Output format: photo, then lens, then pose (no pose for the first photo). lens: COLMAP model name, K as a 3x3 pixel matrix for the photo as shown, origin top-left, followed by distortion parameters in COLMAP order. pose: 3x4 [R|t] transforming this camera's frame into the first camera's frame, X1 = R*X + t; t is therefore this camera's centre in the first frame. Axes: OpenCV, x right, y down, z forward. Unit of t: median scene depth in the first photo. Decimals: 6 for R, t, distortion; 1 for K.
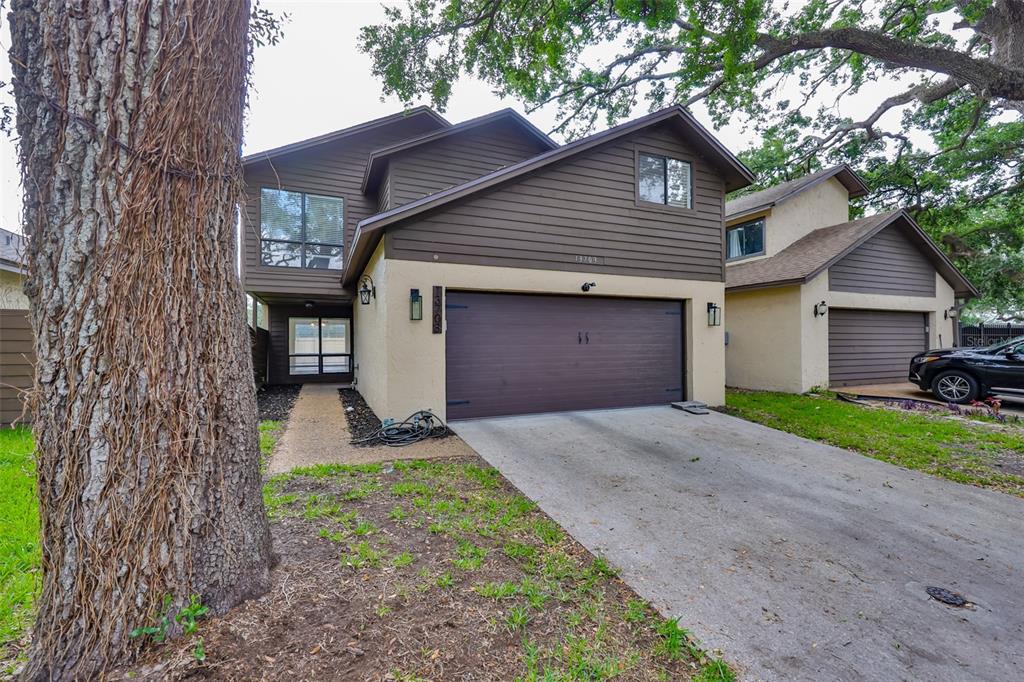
lens RADIAL K [[425.4, 0, 505.8], [0, 425.4, 343.1], [0, 0, 1]] dist [0.010601, 0.000085]
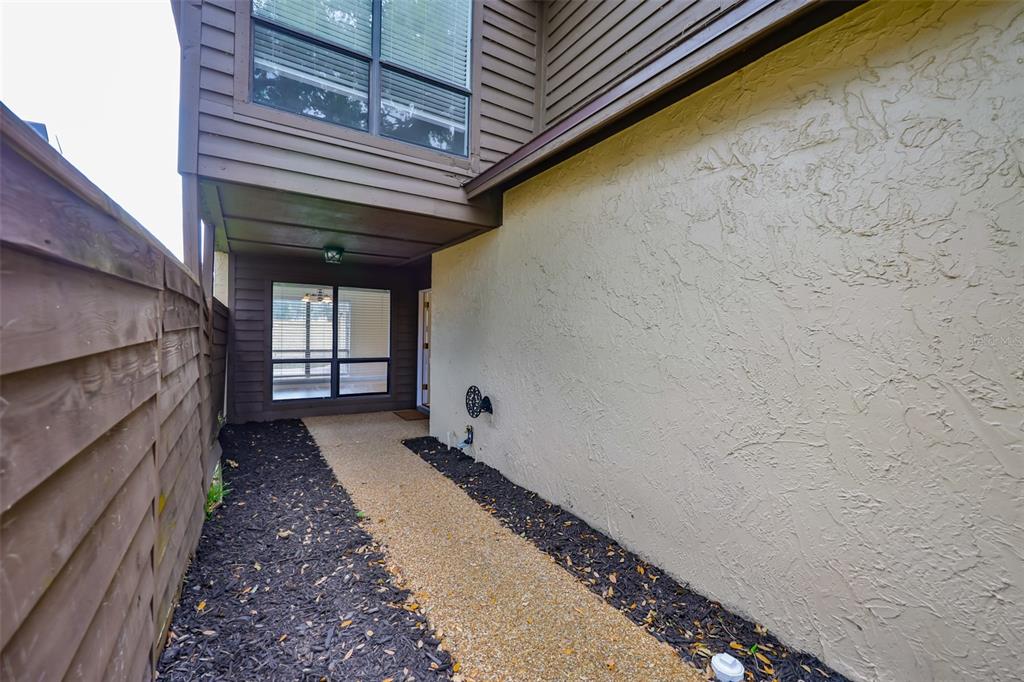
lens RADIAL K [[425.4, 0, 511.2], [0, 425.4, 337.2], [0, 0, 1]] dist [0.010601, 0.000085]
pose [[0.989243, 0.026844, 0.143795, -0.407791], [-0.028564, 0.999543, 0.009908, -0.013902], [-0.143464, -0.013909, 0.989558, 0.634371]]
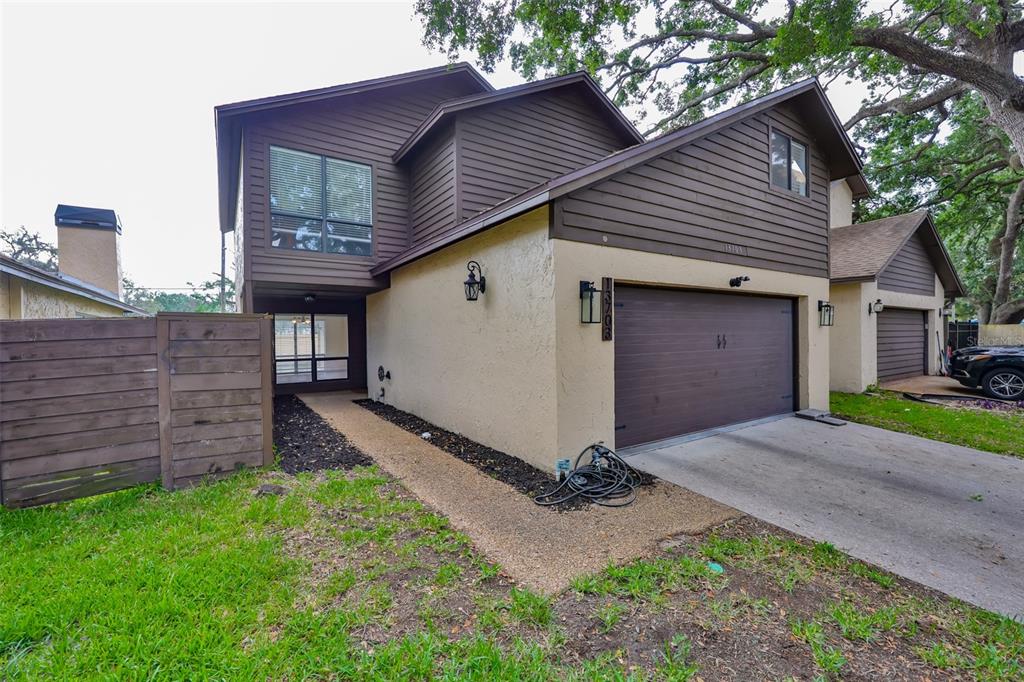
lens RADIAL K [[425.4, 0, 510.6], [0, 425.4, 338.4], [0, 0, 1]] dist [0.010601, 0.000085]
pose [[0.985194, -0.007146, 0.171294, -0.272094], [0.006512, 0.999970, 0.004263, -0.017944], [-0.171319, -0.003084, 0.985211, 0.168357]]
